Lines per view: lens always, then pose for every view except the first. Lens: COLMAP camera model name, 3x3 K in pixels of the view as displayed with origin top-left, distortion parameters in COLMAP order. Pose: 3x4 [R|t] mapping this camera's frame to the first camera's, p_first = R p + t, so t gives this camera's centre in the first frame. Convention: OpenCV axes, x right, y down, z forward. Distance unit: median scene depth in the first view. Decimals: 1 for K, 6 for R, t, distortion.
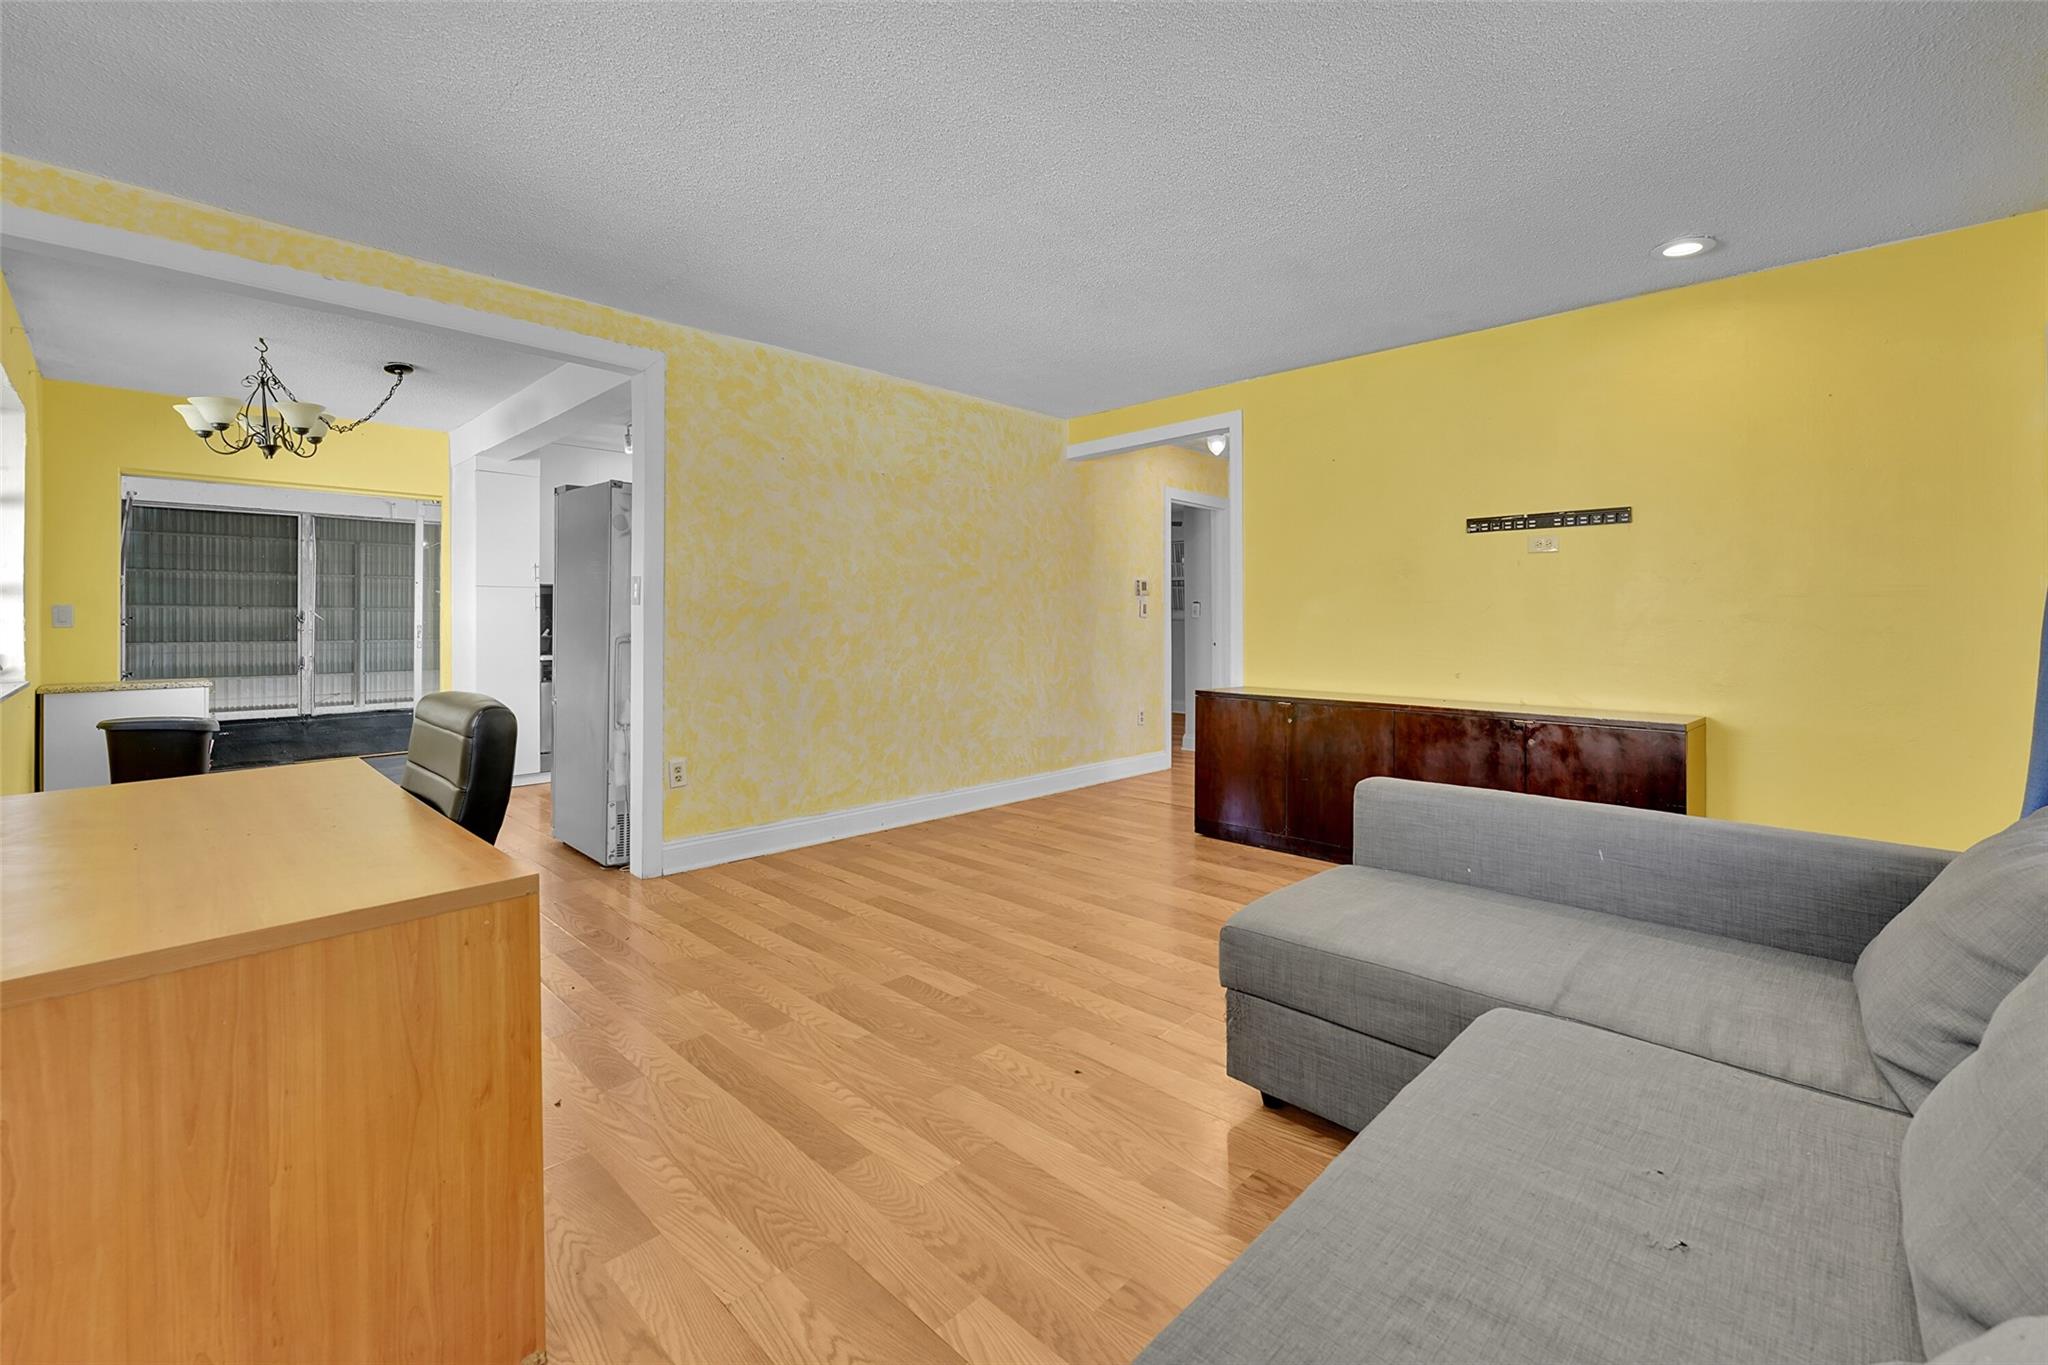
lens RADIAL K [[839.8, 0, 1009.0], [0, 839.8, 615.1], [0, 0, 1]] dist [-0.000987, 0.000483]
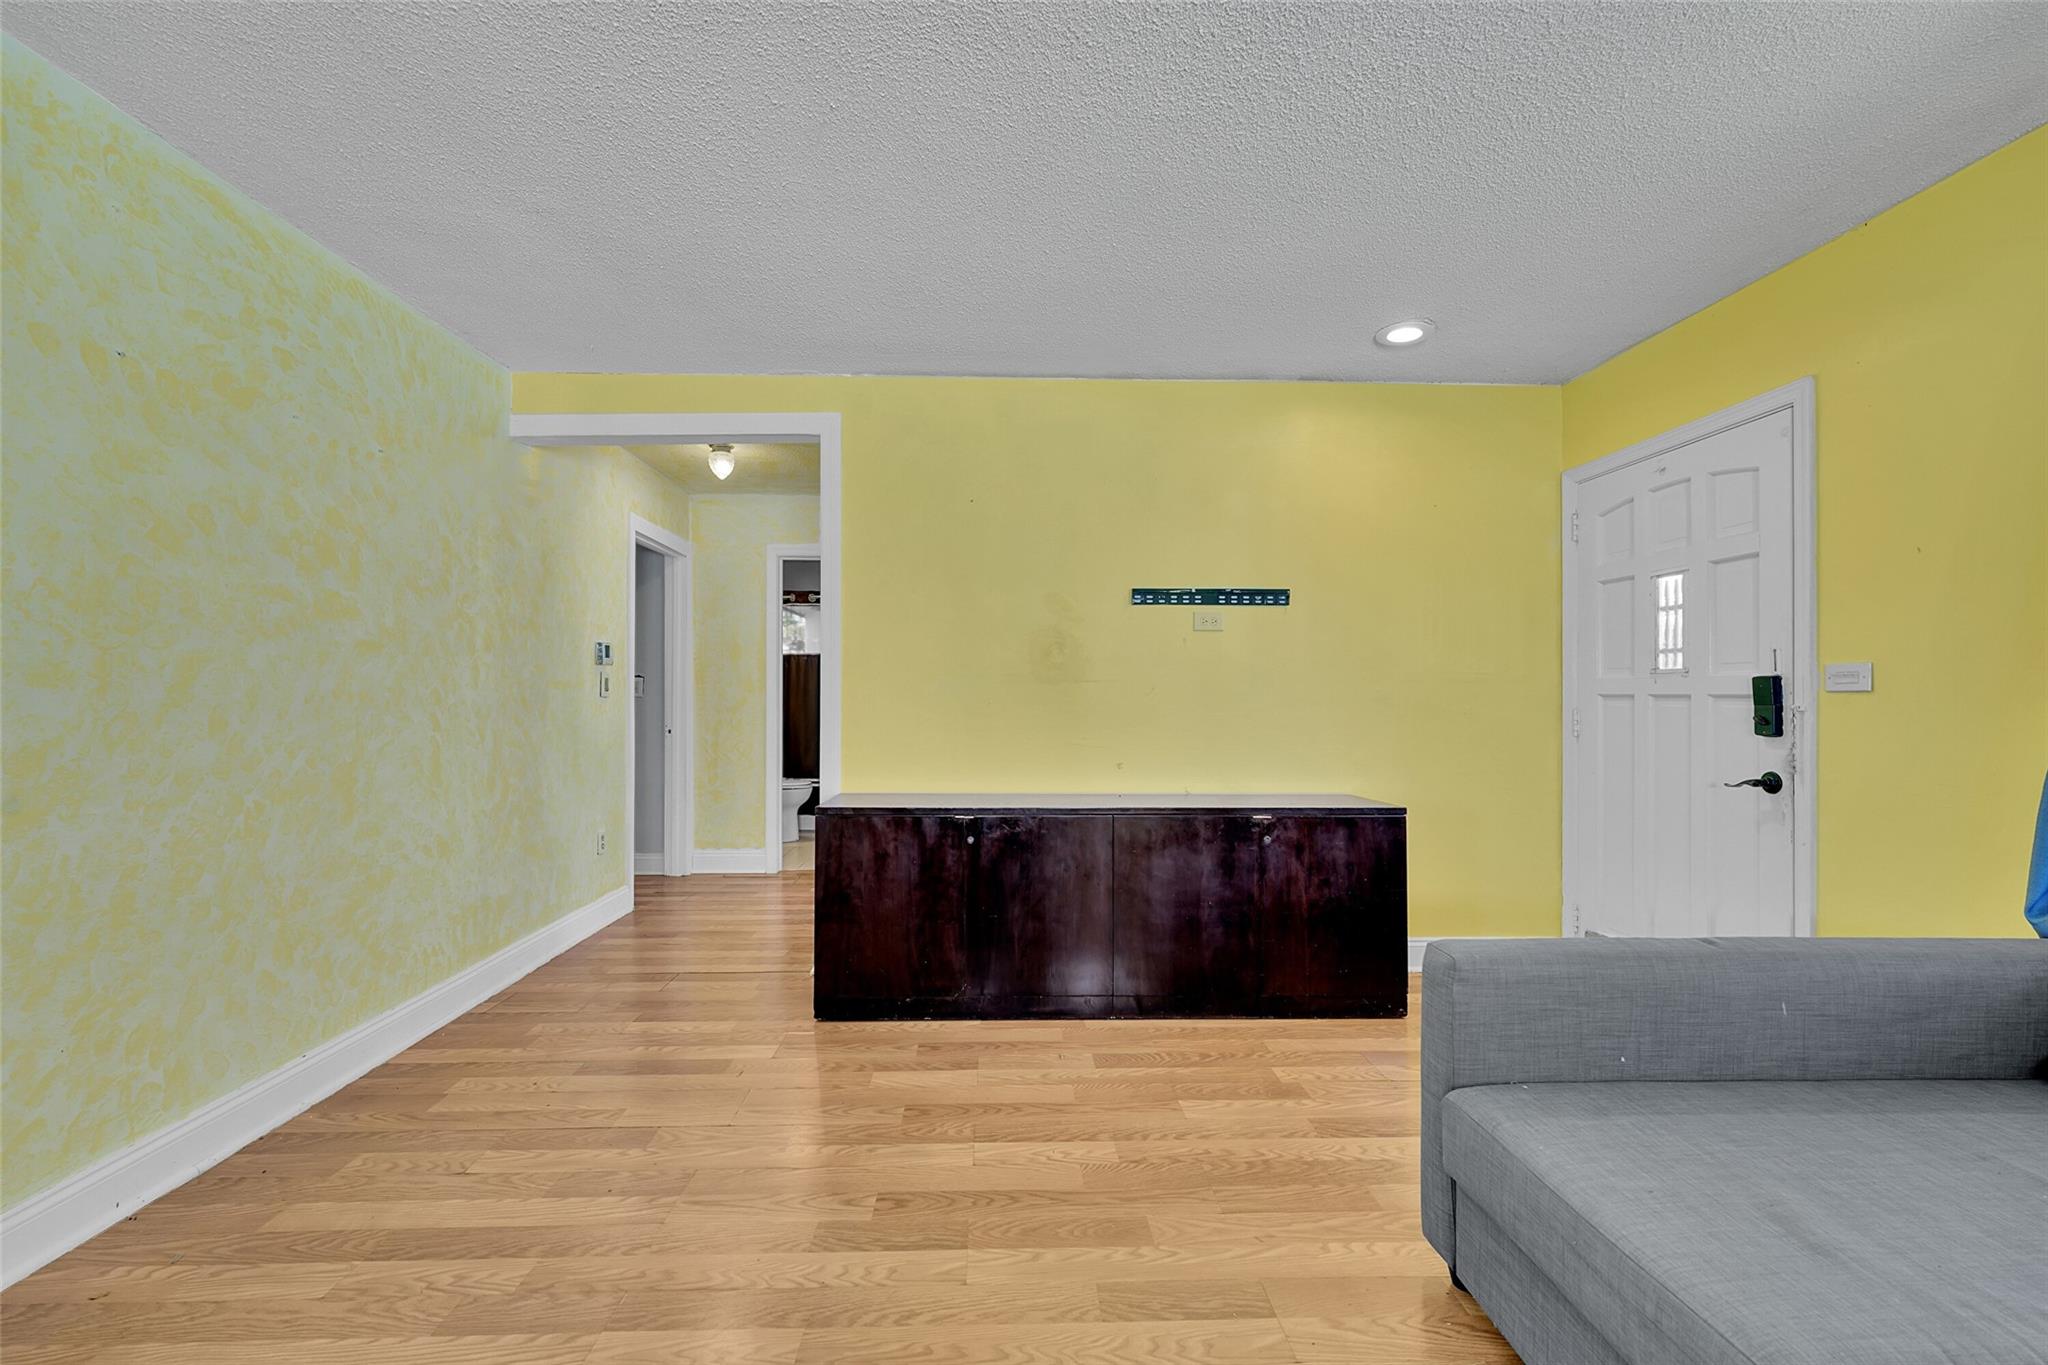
lens RADIAL K [[839.8, 0, 1028.8], [0, 839.8, 691.4], [0, 0, 1]] dist [-0.000987, 0.000483]
pose [[0.684065, 0.004053, 0.729410, -0.180347], [-0.004856, 0.999988, -0.001003, -0.004579], [-0.729405, -0.002856, 0.684076, 0.486734]]
